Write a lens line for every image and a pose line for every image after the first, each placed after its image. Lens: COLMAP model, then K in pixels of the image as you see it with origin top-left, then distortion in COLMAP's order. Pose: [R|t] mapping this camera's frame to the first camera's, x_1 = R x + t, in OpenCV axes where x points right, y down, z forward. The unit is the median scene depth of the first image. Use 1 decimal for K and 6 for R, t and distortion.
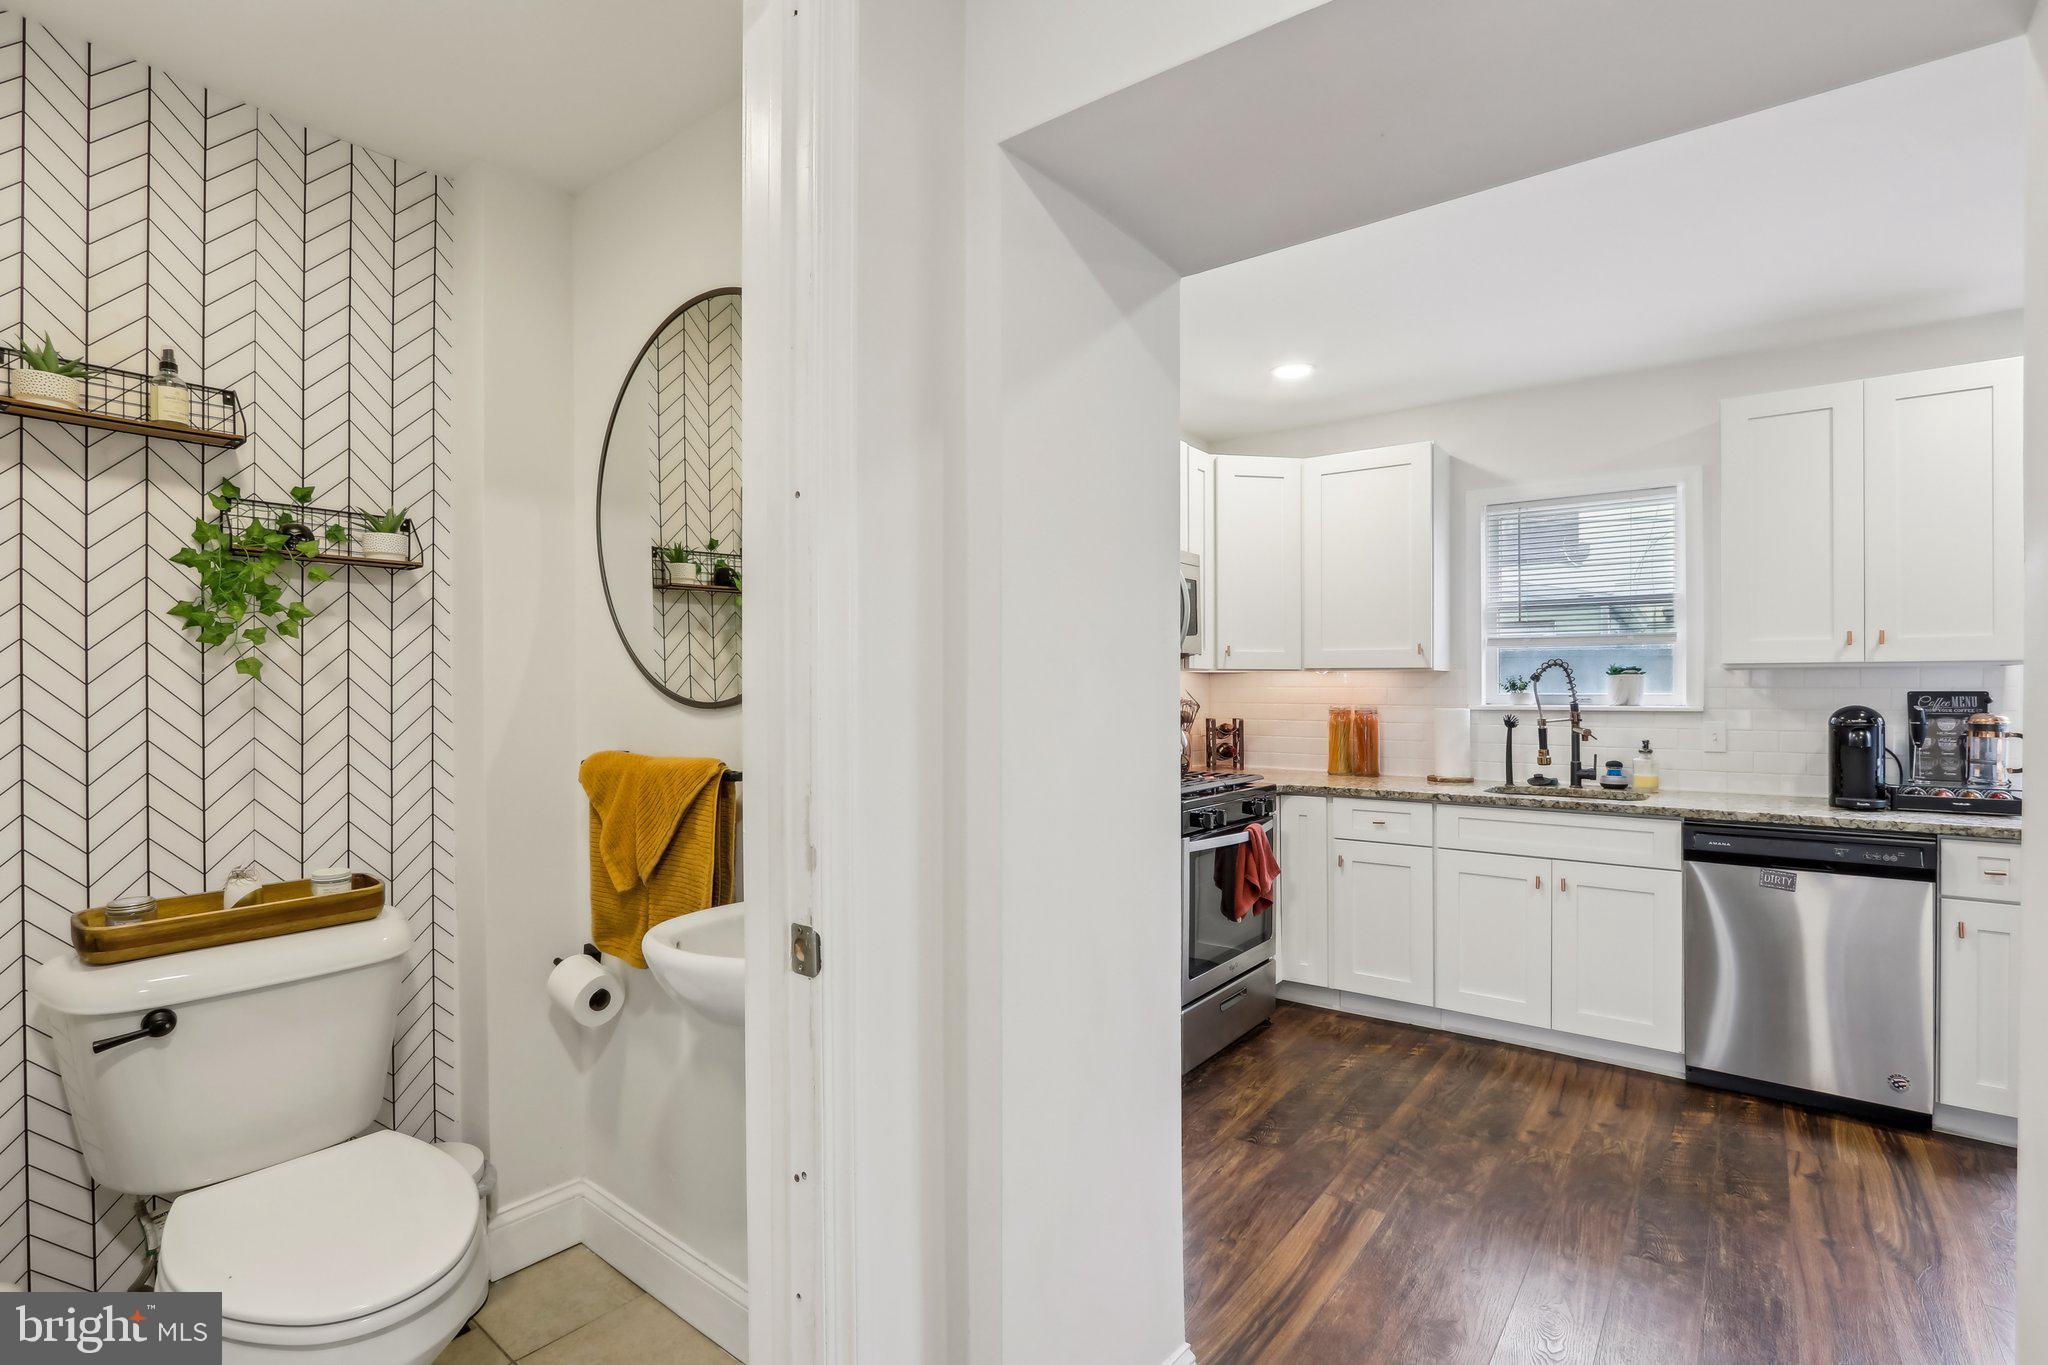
lens RADIAL K [[936.4, 0, 1035.7], [0, 936.4, 696.1], [0, 0, 1]] dist [-0.018576, 0.000055]
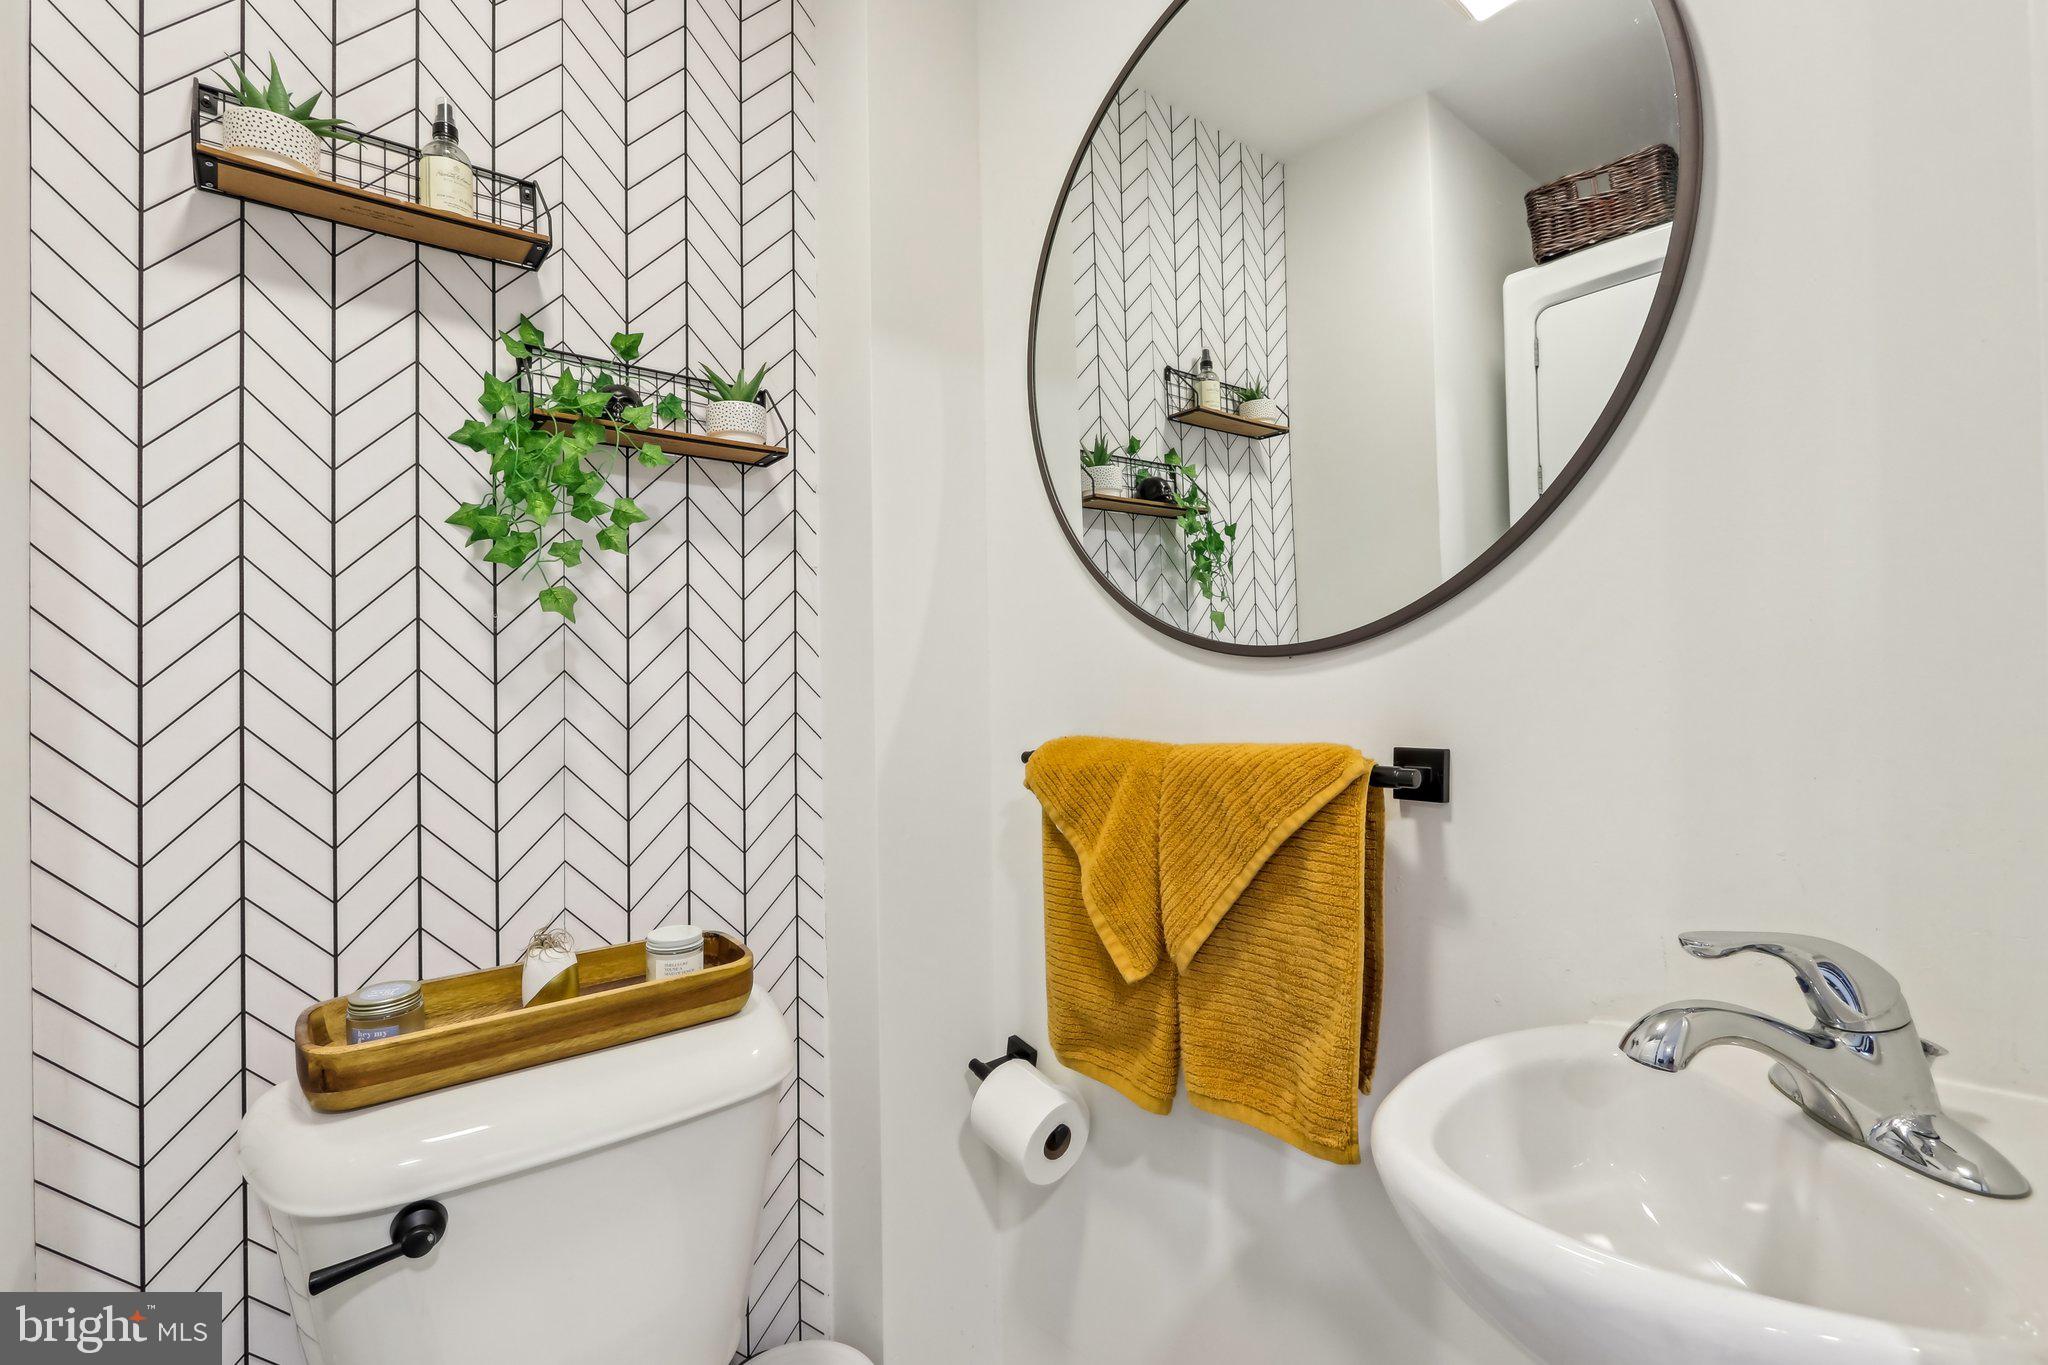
lens RADIAL K [[947.9, 0, 1024.0], [0, 947.9, 682.5], [0, 0, 1]] dist [-0.020437, 0.001019]
pose [[0.969969, -0.026238, -0.241811, -0.391205], [0.020141, 0.999415, -0.027651, 0.046462], [0.242395, 0.021951, 0.969929, 0.457247]]
